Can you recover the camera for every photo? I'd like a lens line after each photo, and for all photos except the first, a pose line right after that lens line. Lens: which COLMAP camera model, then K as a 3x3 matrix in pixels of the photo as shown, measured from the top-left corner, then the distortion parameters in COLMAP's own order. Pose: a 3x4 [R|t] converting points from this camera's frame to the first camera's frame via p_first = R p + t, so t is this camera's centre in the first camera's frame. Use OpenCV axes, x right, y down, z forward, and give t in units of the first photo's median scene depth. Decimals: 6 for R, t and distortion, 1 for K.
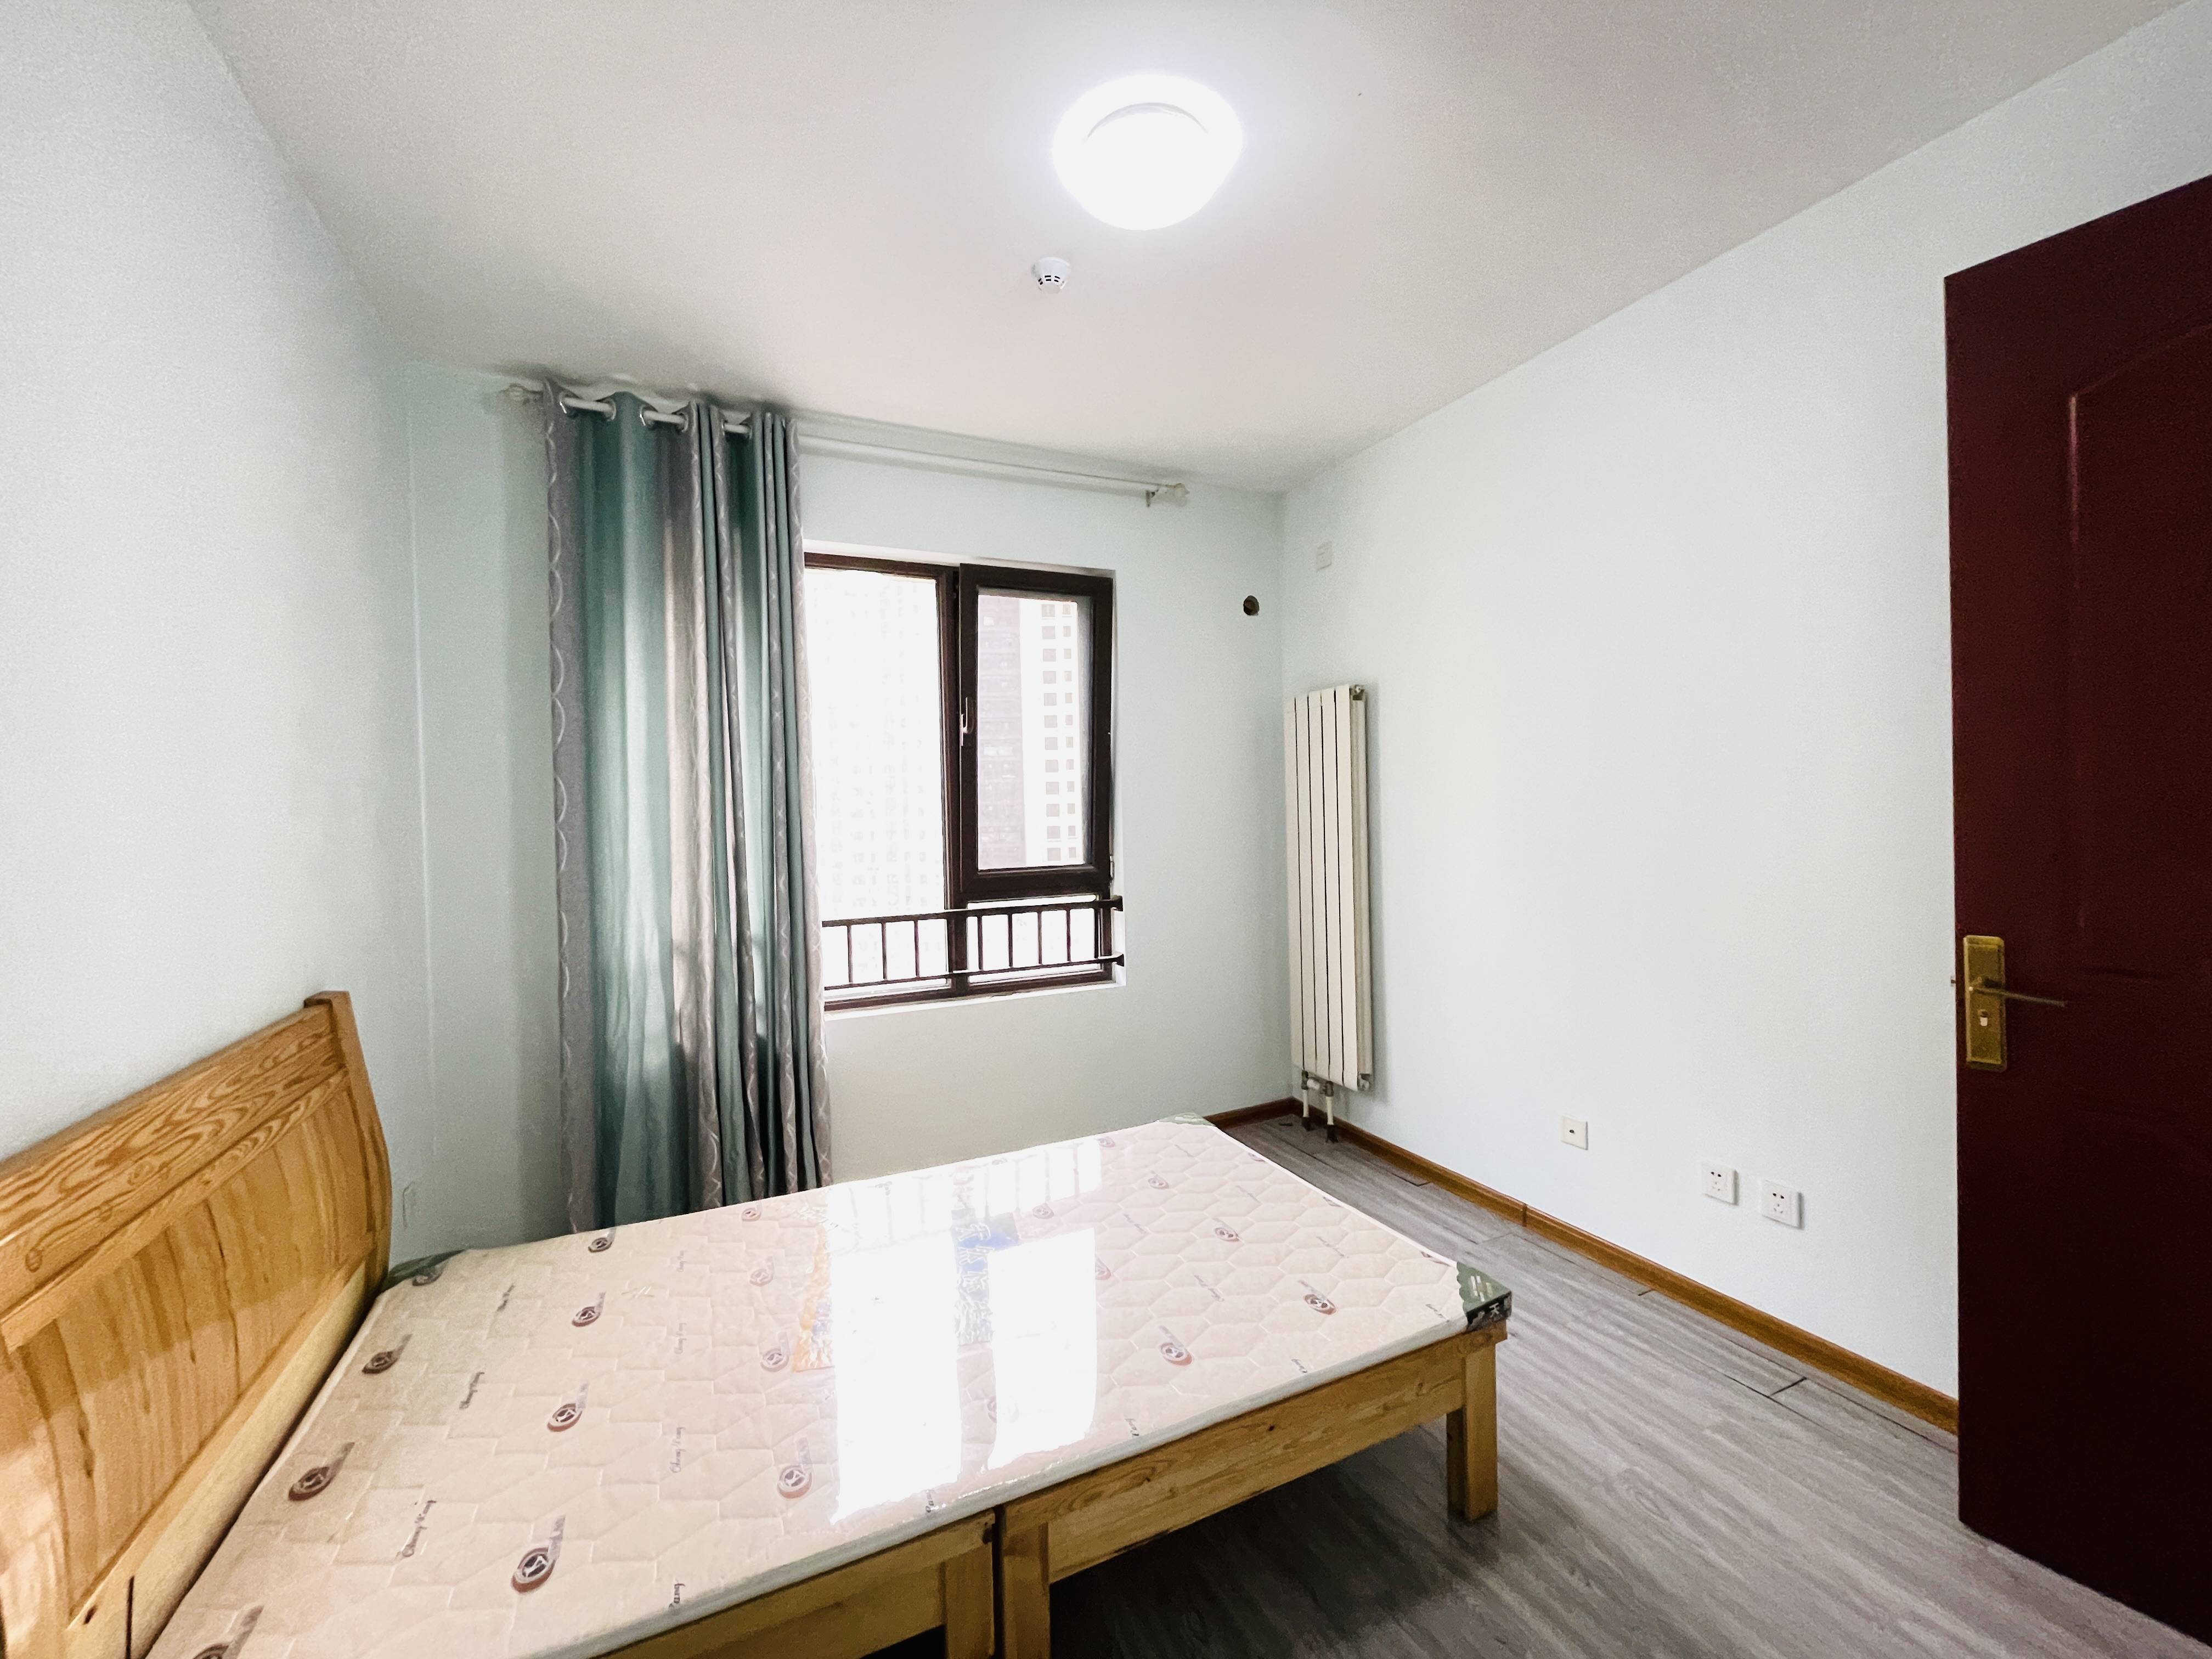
lens RADIAL K [[896.7, 0, 1106.0], [0, 896.7, 829.5], [0, 0, 1]] dist [0.001413, -0.000923]
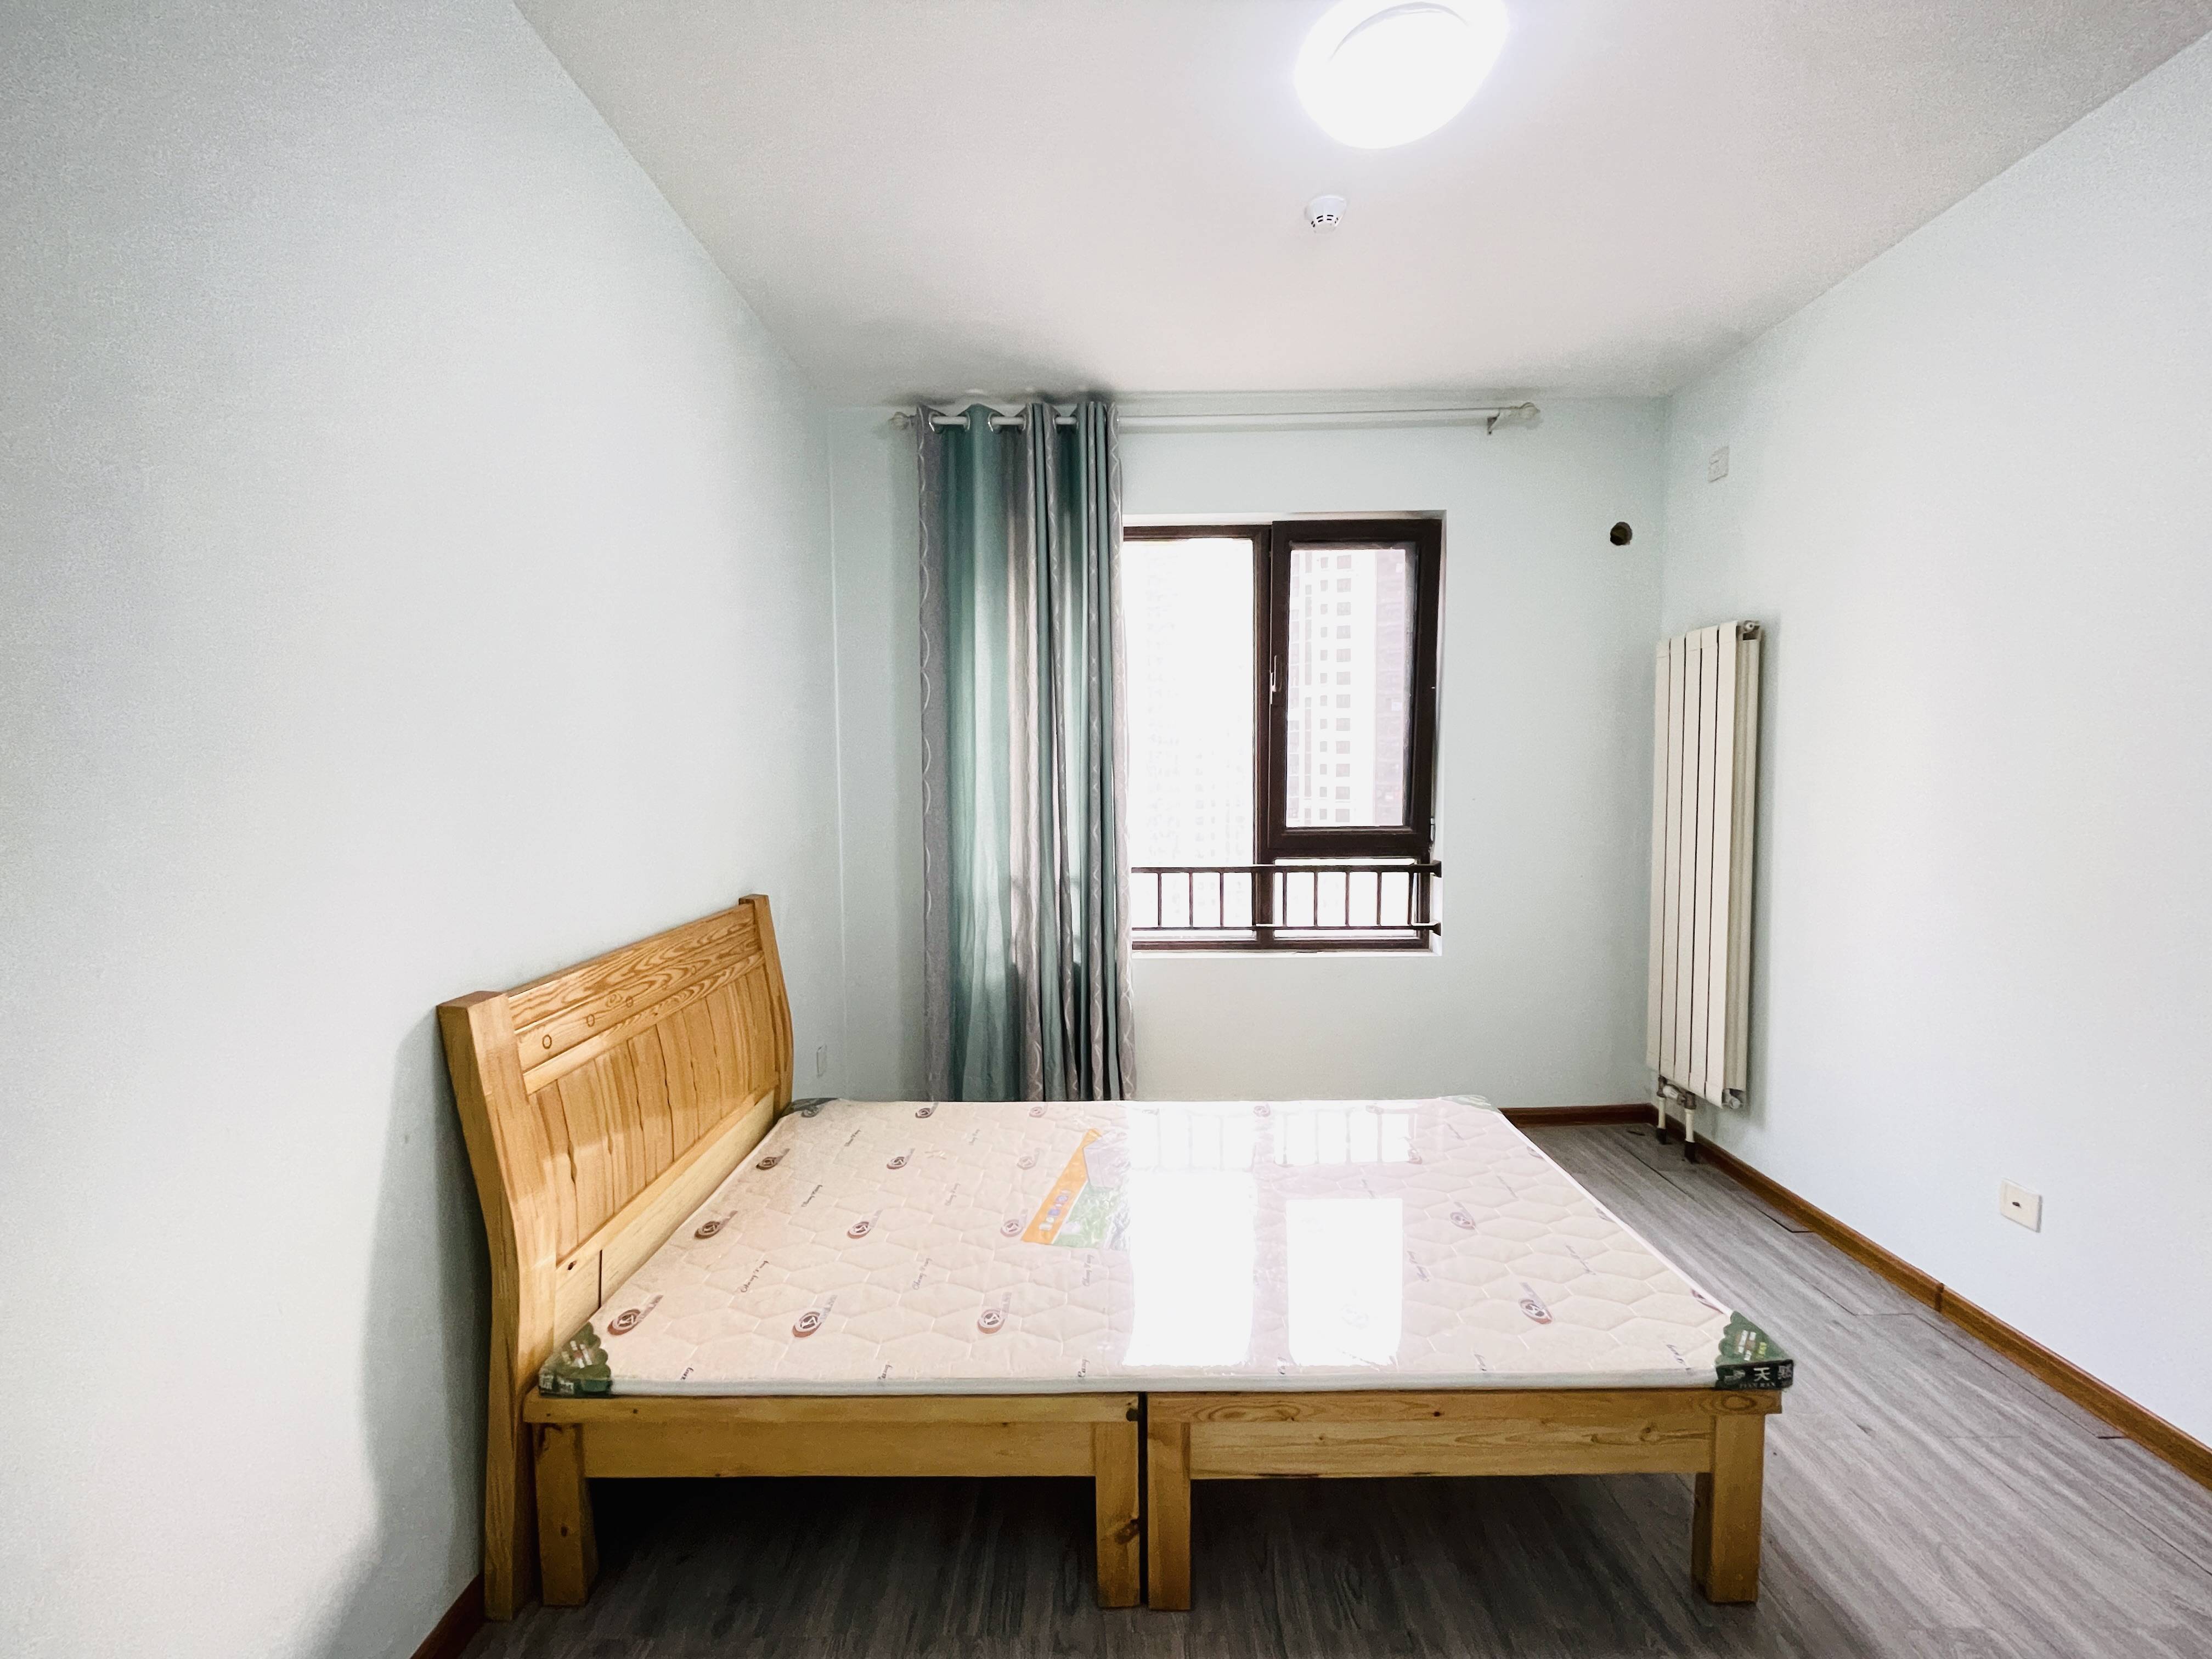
lens RADIAL K [[896.7, 0, 1106.0], [0, 896.7, 829.5], [0, 0, 1]] dist [0.001413, -0.000923]
pose [[0.902057, 0.042999, -0.429469, 0.129965], [-0.022067, 0.998318, 0.053603, -0.002146], [0.431052, -0.038876, 0.901489, 0.000453]]
